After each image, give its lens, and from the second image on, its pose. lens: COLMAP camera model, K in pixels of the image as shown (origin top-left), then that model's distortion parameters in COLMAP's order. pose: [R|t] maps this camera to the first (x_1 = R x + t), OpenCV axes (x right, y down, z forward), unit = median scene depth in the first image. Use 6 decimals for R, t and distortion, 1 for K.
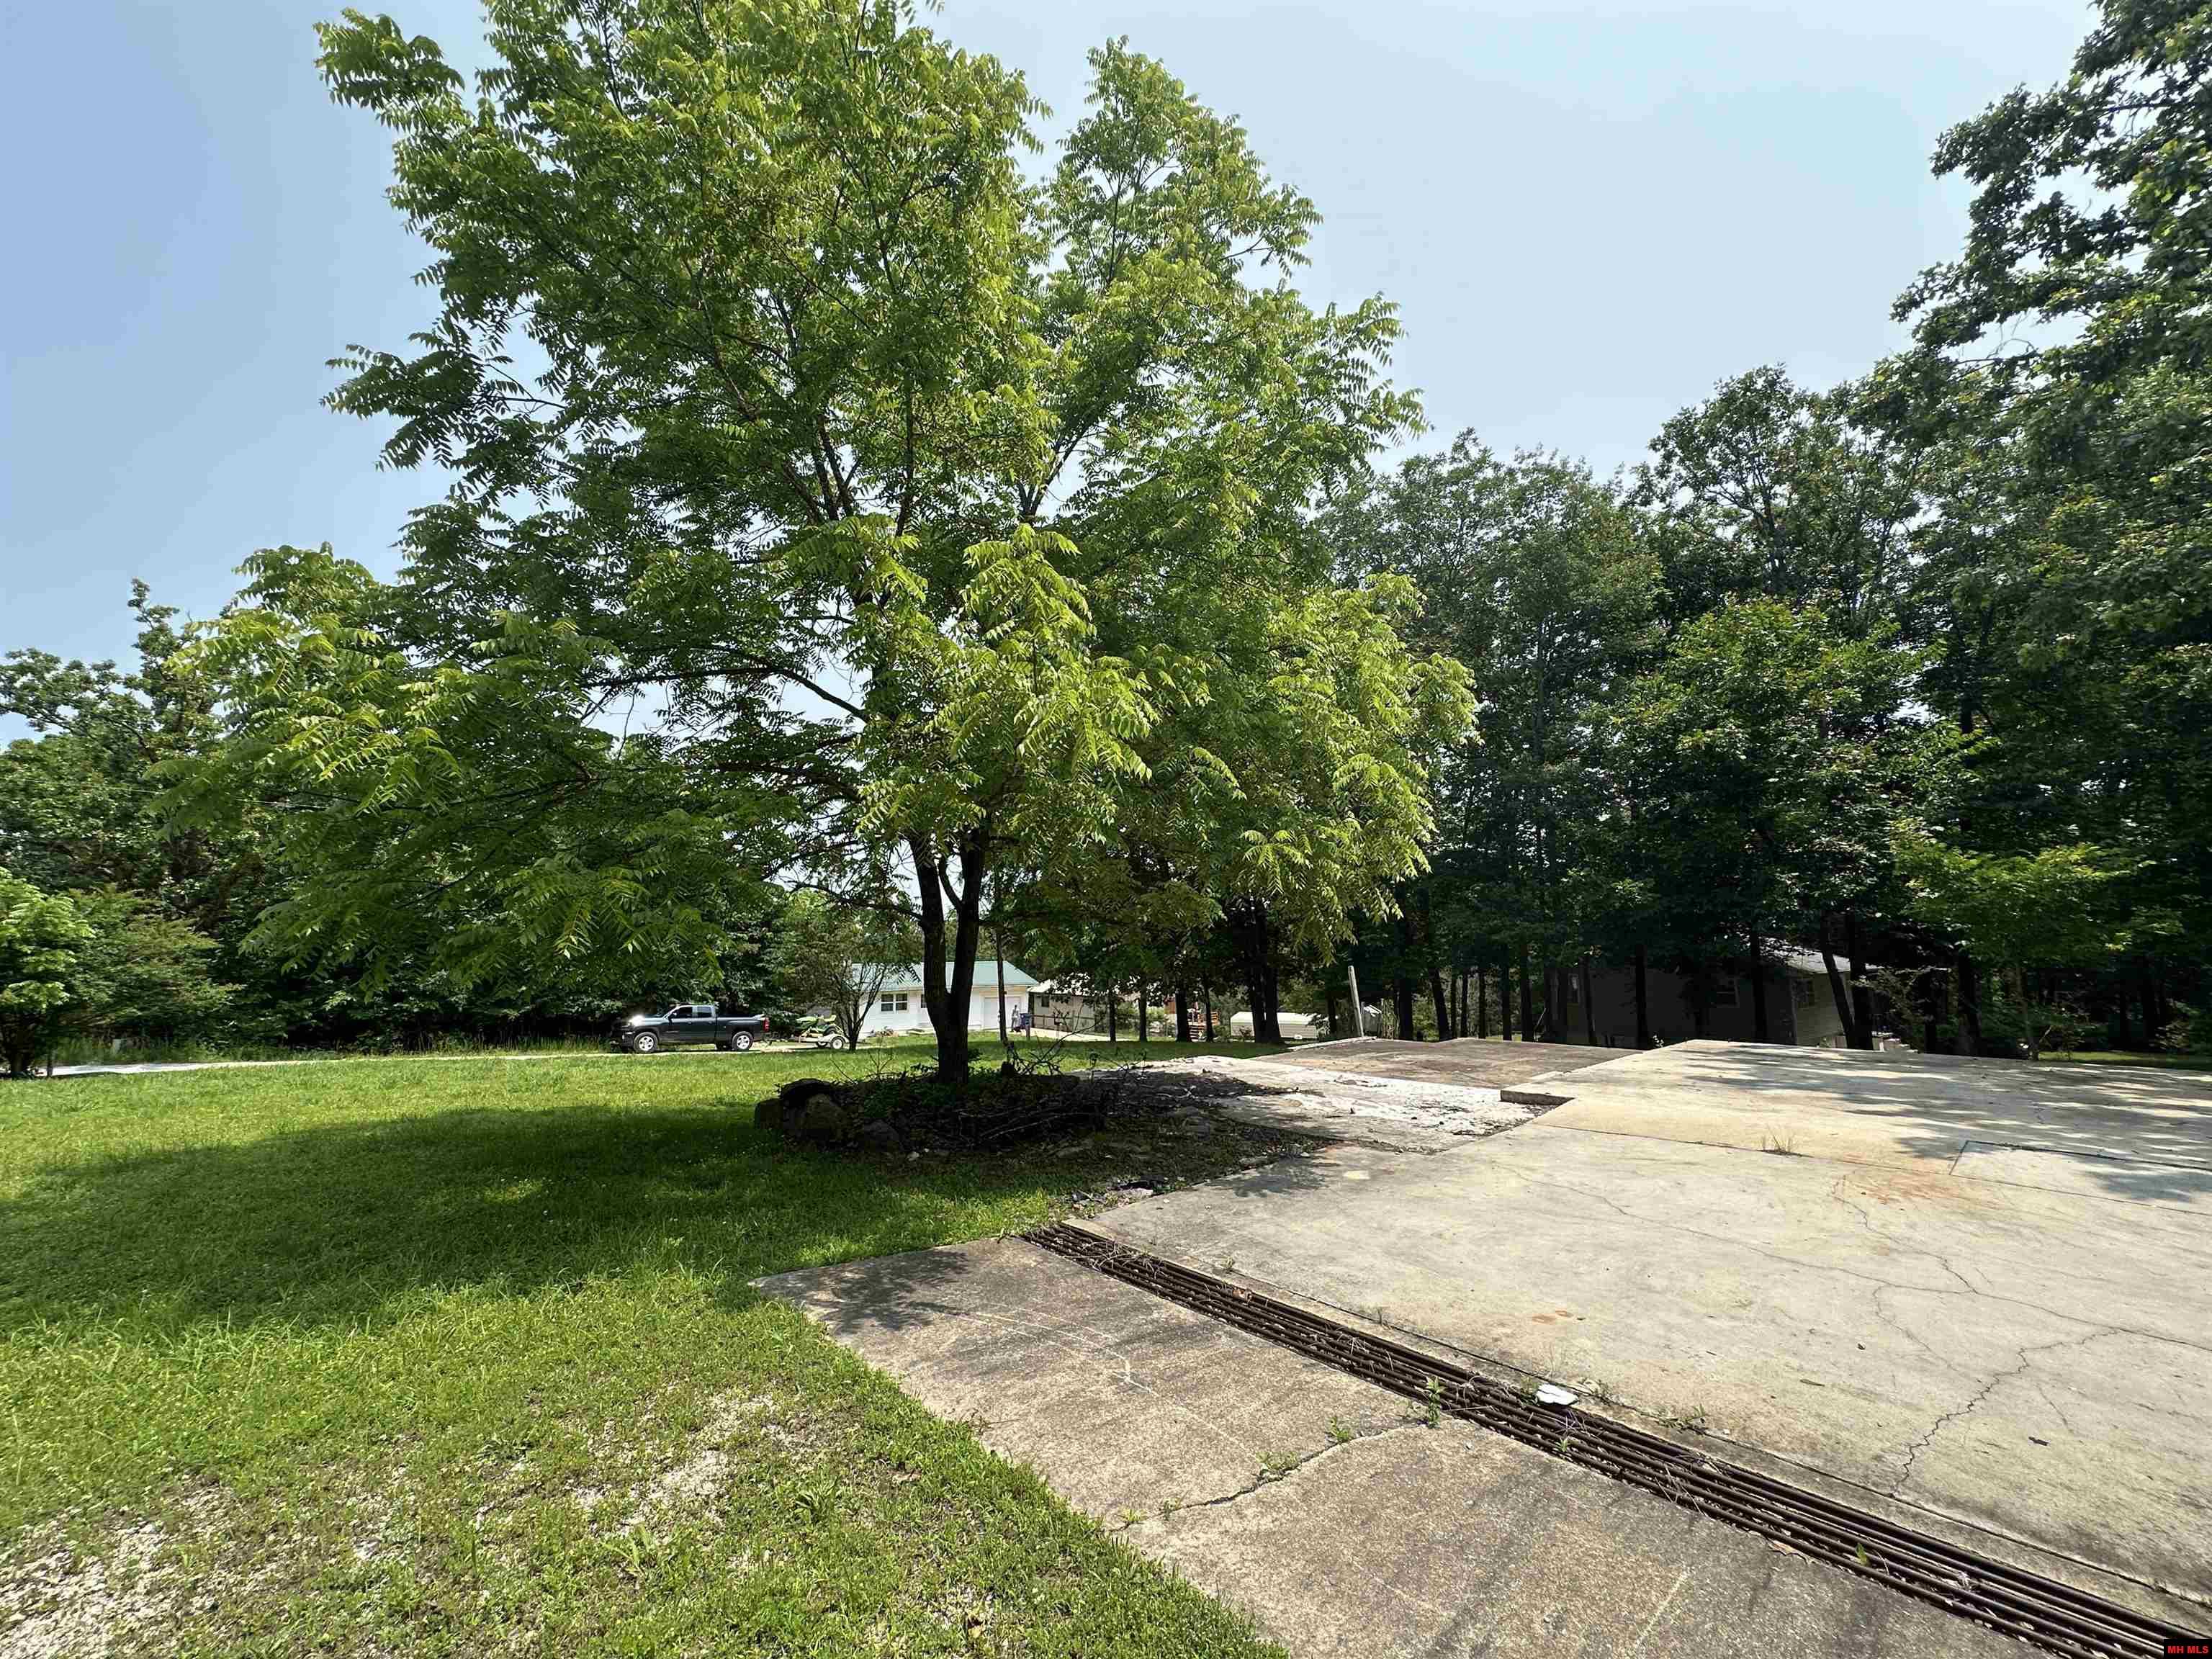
lens RADIAL K [[881.4, 0, 1102.0], [0, 881.4, 830.1], [0, 0, 1]] dist [-0.002521, 0.000428]
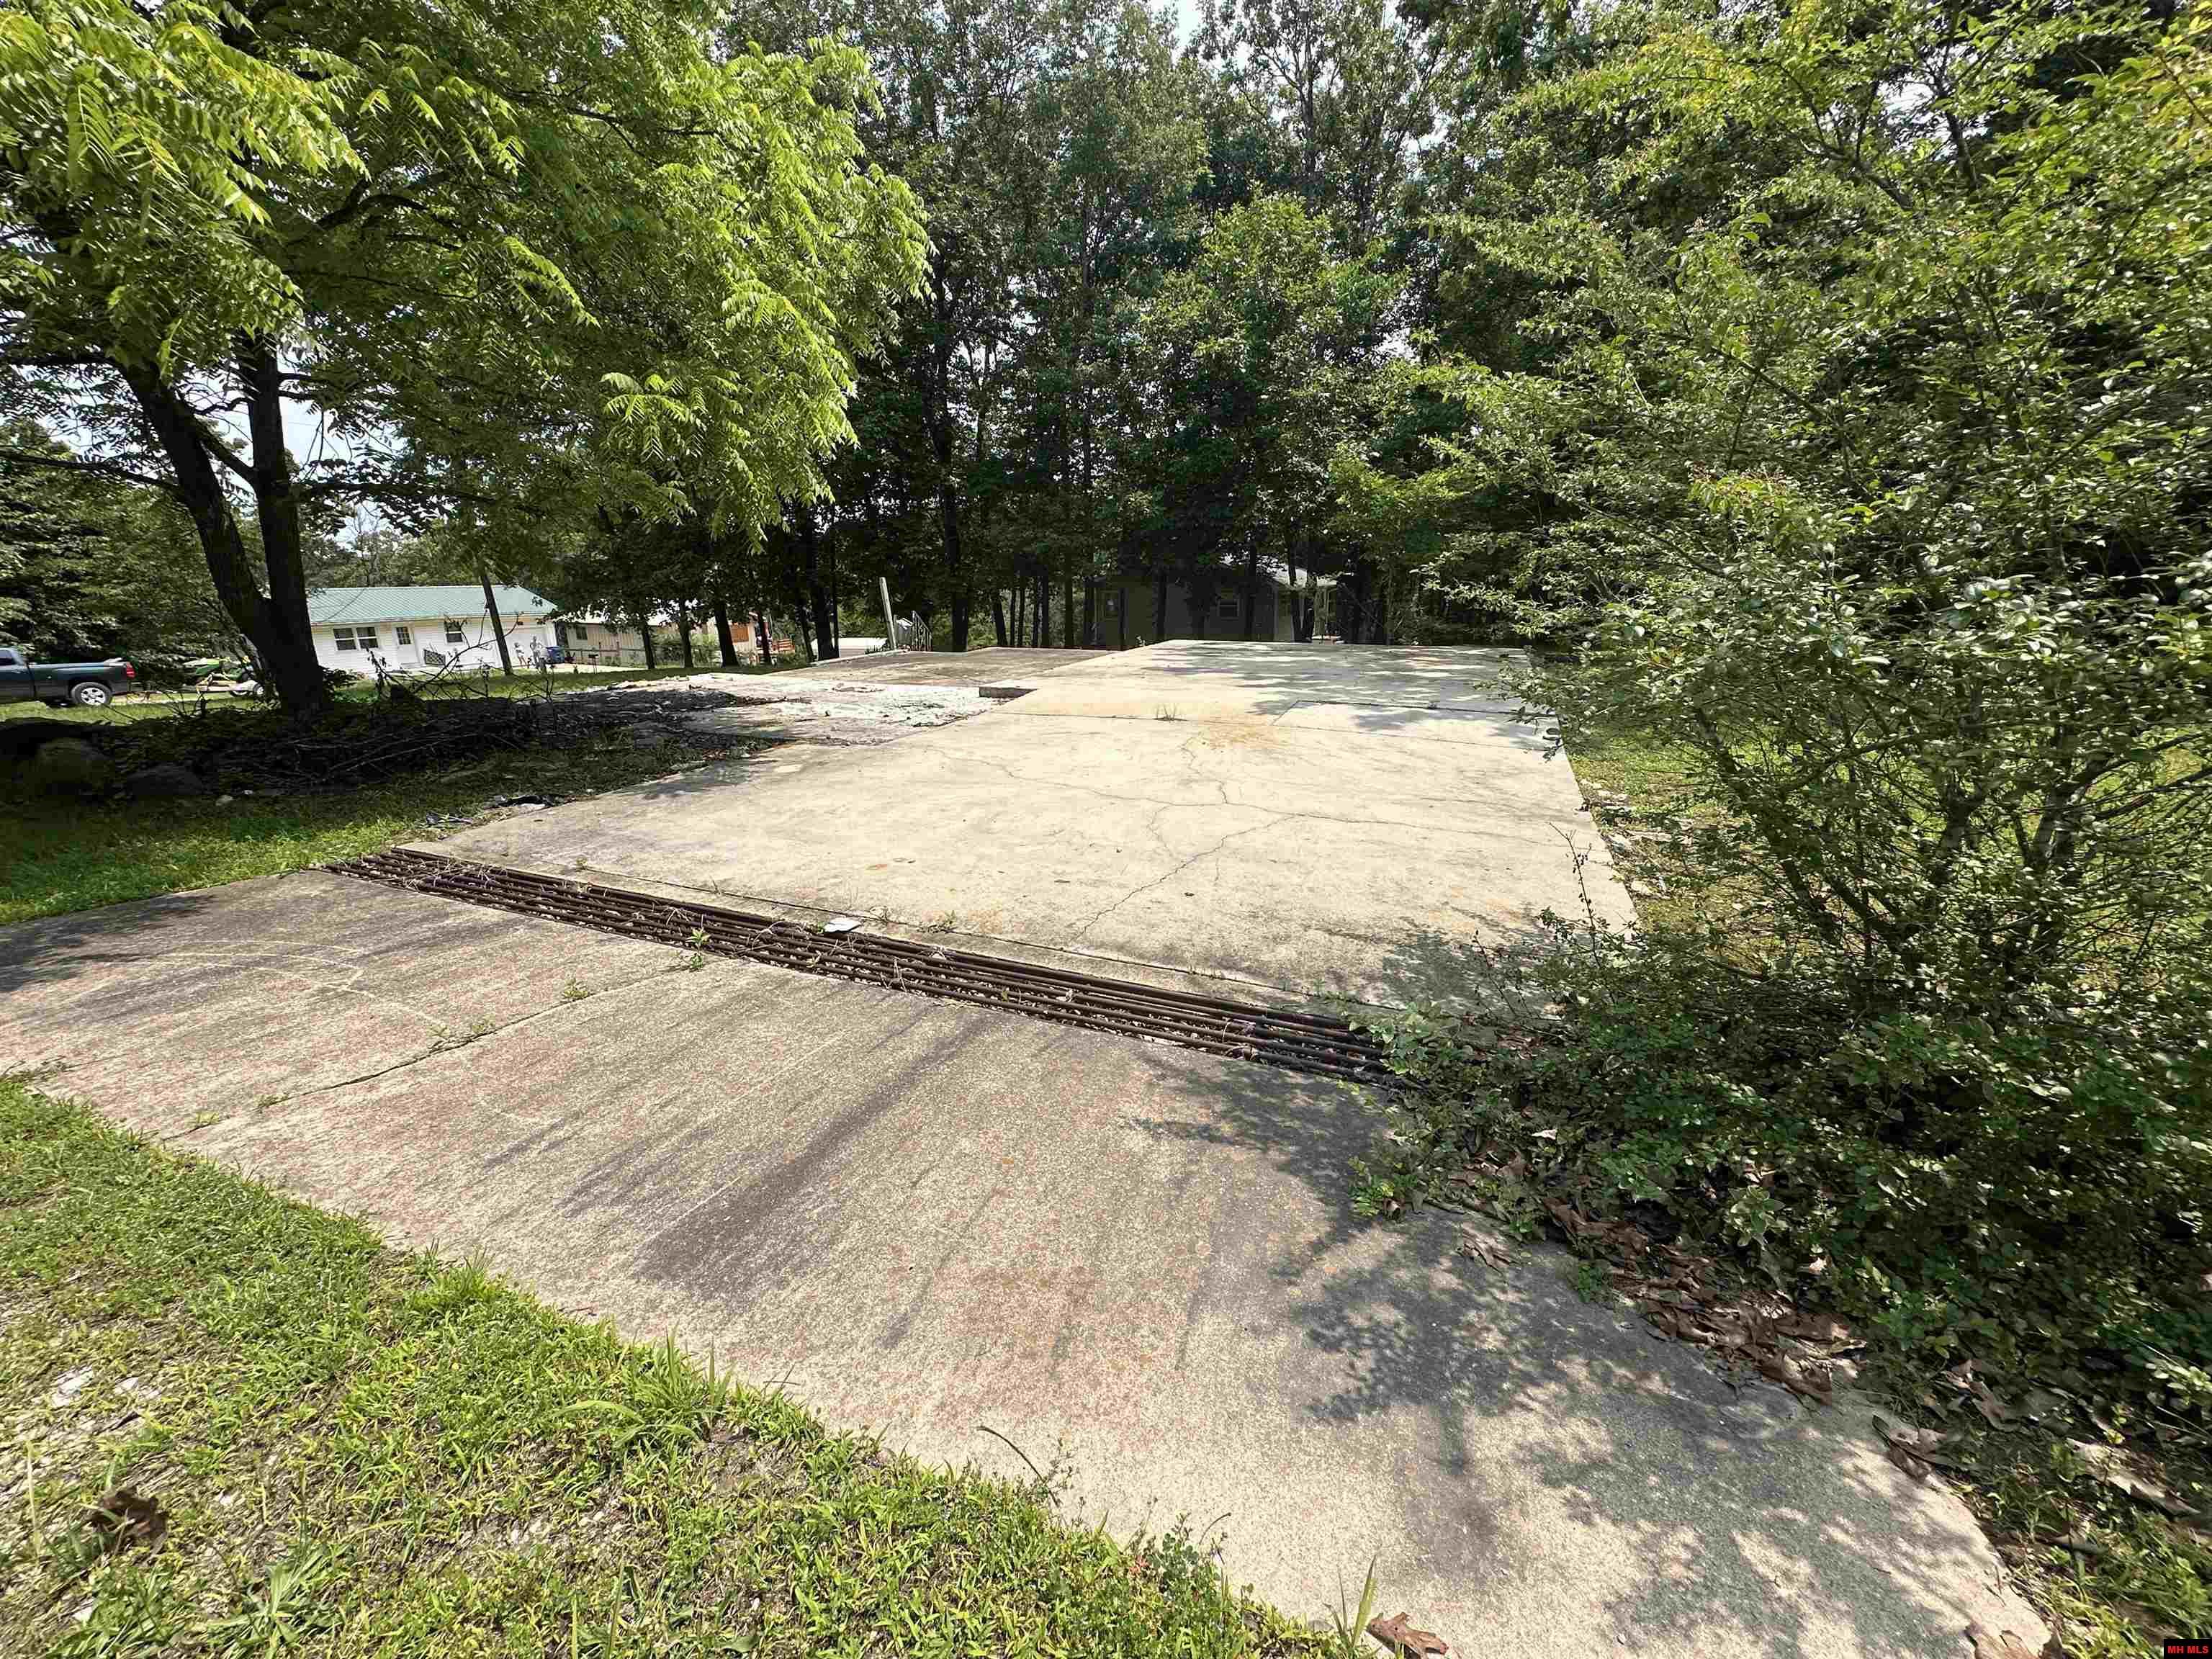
lens RADIAL K [[881.4, 0, 1102.0], [0, 881.4, 830.1], [0, 0, 1]] dist [-0.002521, 0.000428]
pose [[0.902673, -0.121338, 0.412867, 0.104608], [-0.056475, 0.917724, 0.393184, 0.023409], [-0.426606, -0.378233, 0.821552, 0.000465]]
